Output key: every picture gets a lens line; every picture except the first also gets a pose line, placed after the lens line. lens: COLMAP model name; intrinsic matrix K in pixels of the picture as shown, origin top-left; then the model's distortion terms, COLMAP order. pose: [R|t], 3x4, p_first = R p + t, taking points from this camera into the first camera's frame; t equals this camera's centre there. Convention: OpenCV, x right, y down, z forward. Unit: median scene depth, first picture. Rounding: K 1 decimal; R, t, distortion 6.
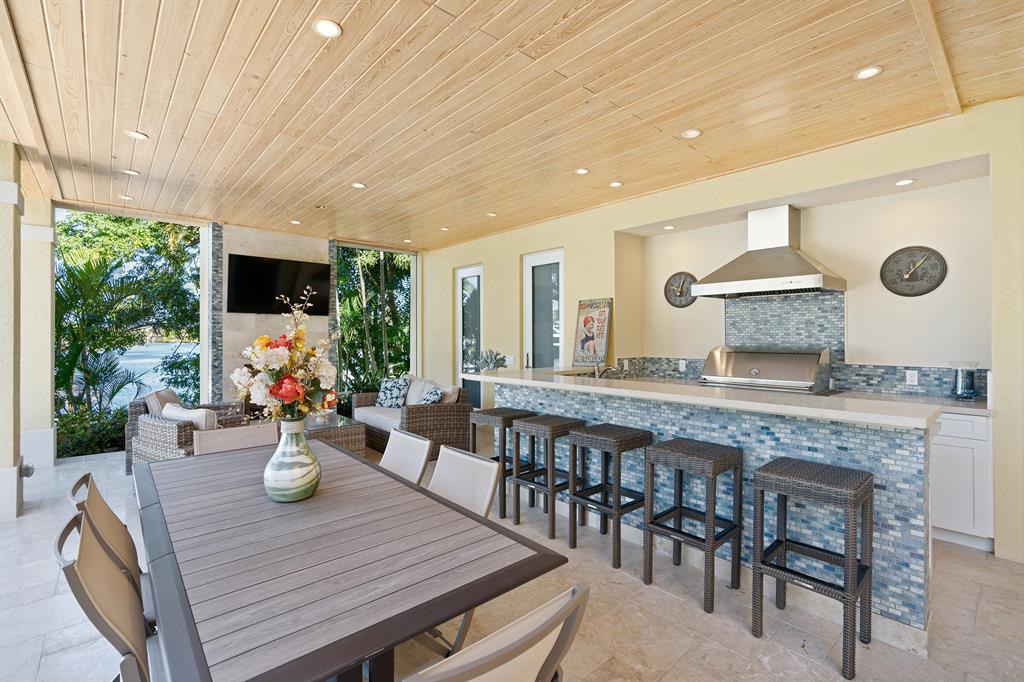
lens RADIAL K [[447.4, 0, 511.1], [0, 447.4, 336.7], [0, 0, 1]] dist [0.046780, -0.014918]
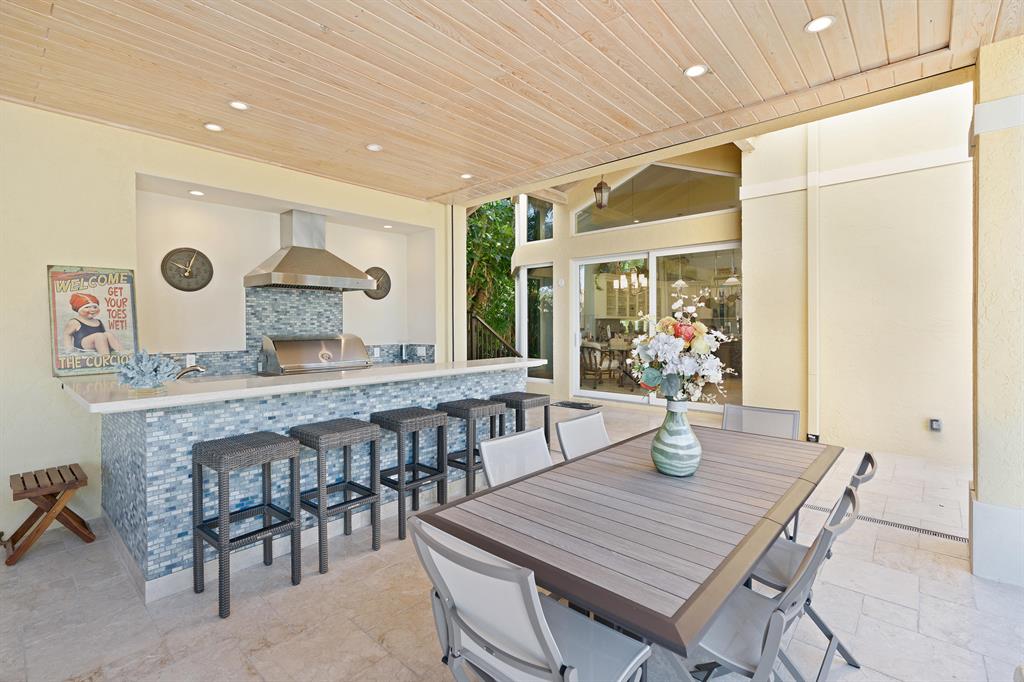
lens RADIAL K [[458.4, 0, 508.5], [0, 458.4, 331.0], [0, 0, 1]] dist [-0.001507, -0.016357]
pose [[-0.068188, -0.009703, 0.997625, -0.528522], [0.006585, 0.999927, 0.010176, 0.003423], [-0.997651, 0.007263, -0.068120, 0.504931]]
